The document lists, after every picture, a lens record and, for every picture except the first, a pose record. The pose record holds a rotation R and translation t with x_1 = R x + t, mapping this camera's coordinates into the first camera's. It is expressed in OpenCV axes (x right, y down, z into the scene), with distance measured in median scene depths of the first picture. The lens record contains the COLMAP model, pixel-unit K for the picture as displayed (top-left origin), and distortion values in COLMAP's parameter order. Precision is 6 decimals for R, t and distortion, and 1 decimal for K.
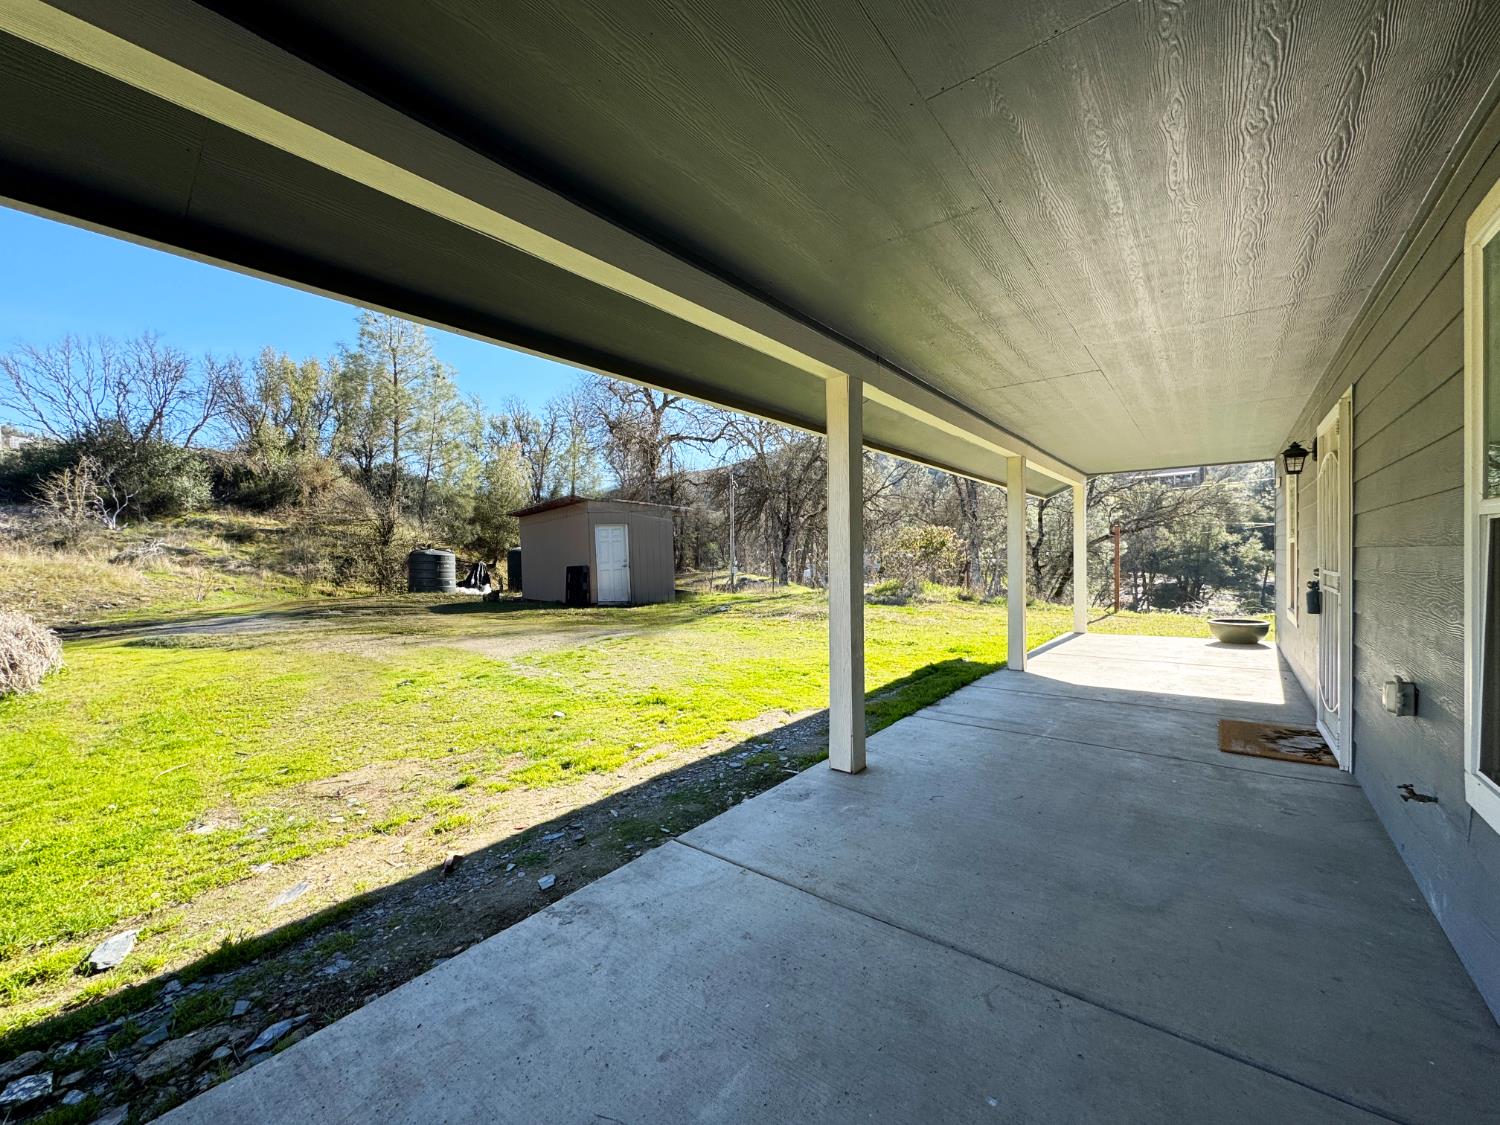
lens RADIAL K [[601.6, 0, 749.8], [0, 601.6, 563.6], [0, 0, 1]] dist [-0.004250, 0.002192]
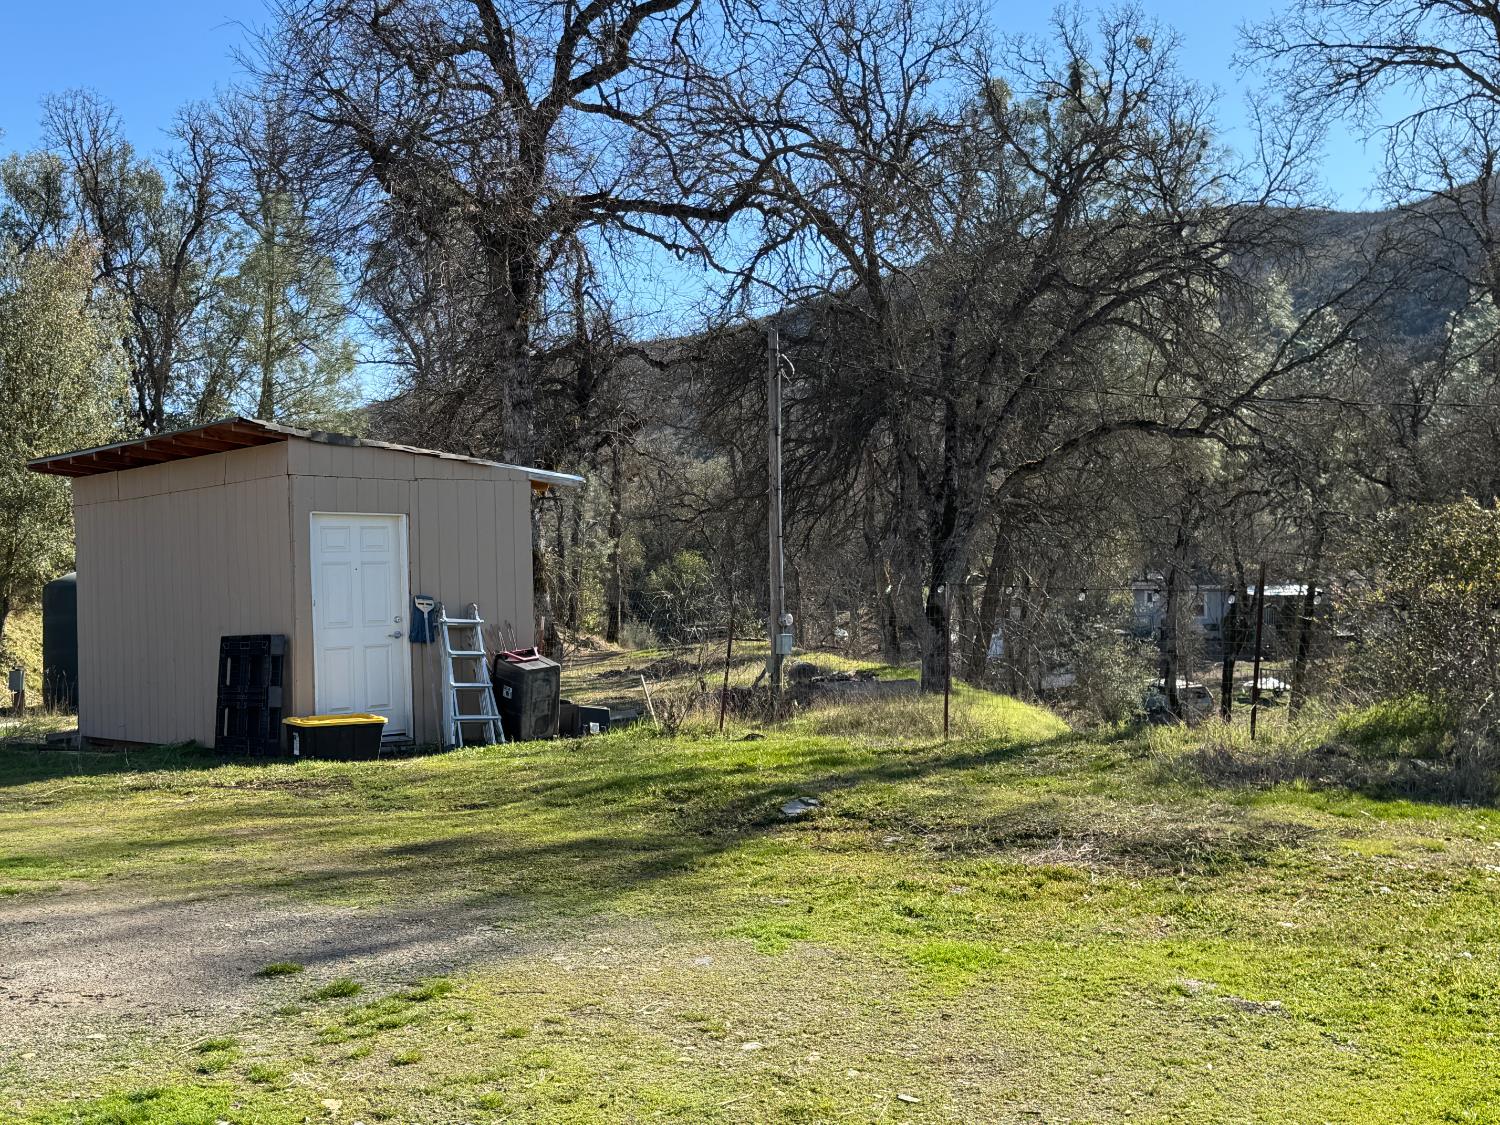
lens RADIAL K [[1757.9, 0, 751.3], [0, 1757.9, 561.4], [0, 0, 1]] dist [0.105394, 0.000000]
pose [[0.999720, 0.001111, -0.023640, -0.021001], [-0.001806, 0.999566, -0.029388, -0.004968], [0.023597, 0.029423, 0.999288, 0.105579]]
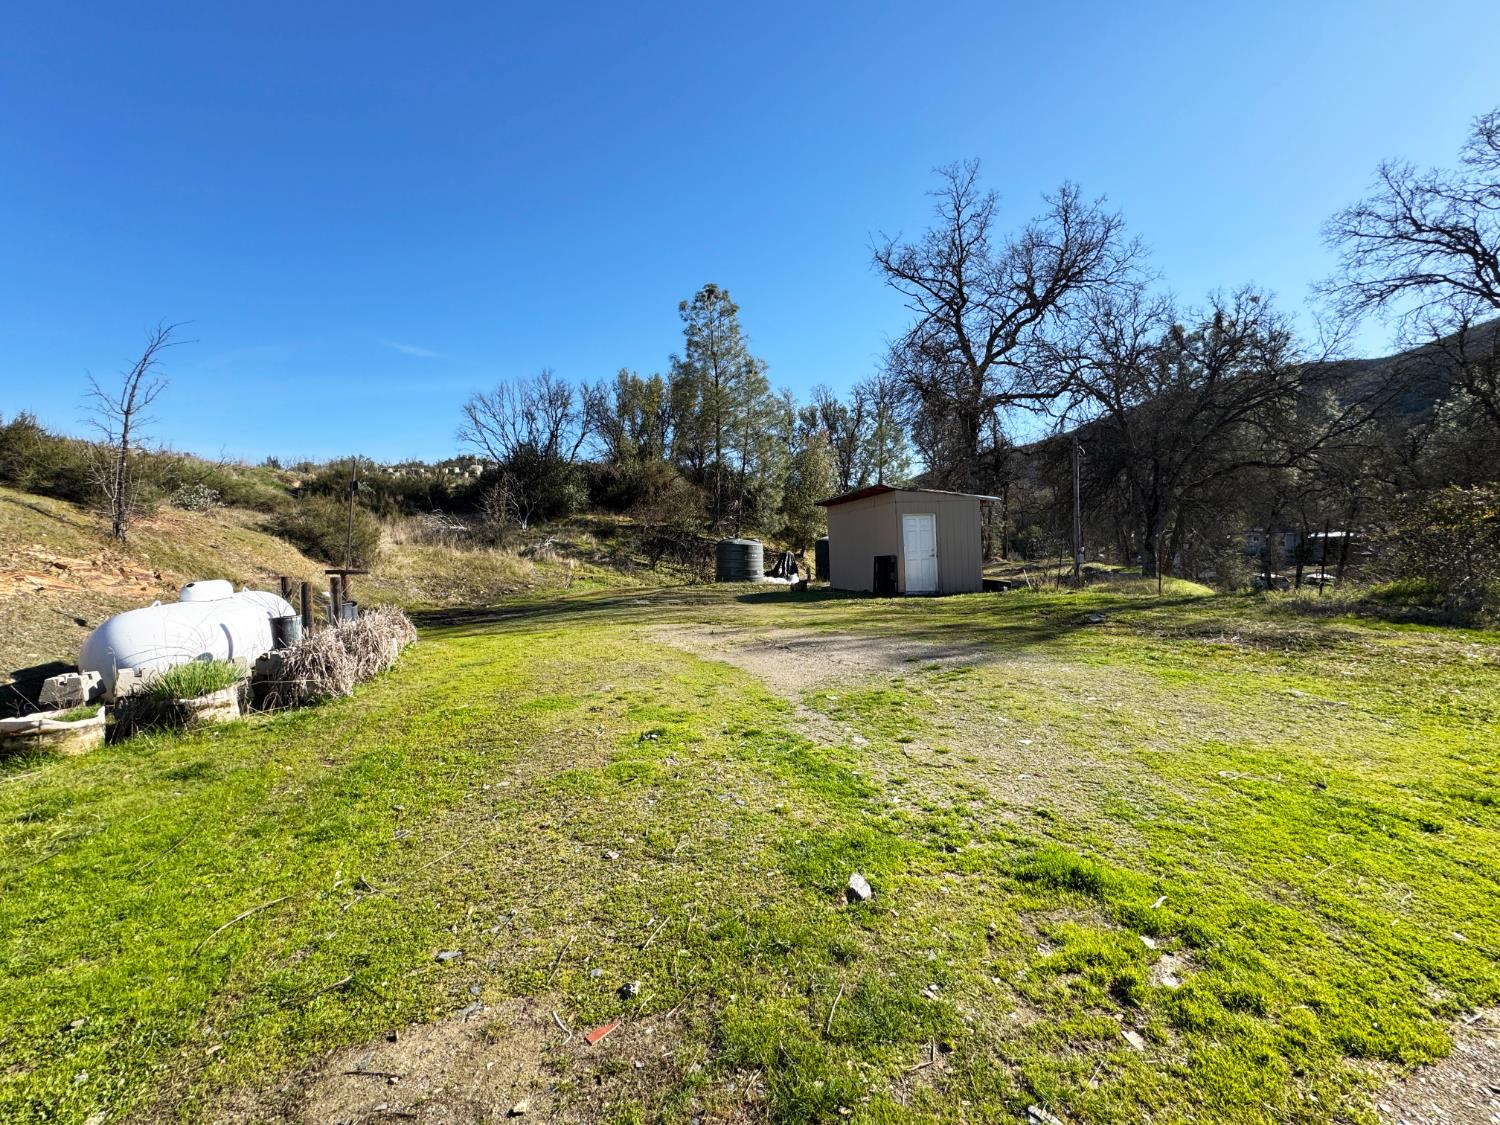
lens RADIAL K [[601.6, 0, 750.1], [0, 601.6, 561.0], [0, 0, 1]] dist [-0.004250, 0.002192]
pose [[0.877813, -0.002605, -0.478997, -0.028697], [0.011039, 0.999830, 0.014792, -0.002888], [0.478877, -0.018272, 0.877692, 0.094873]]
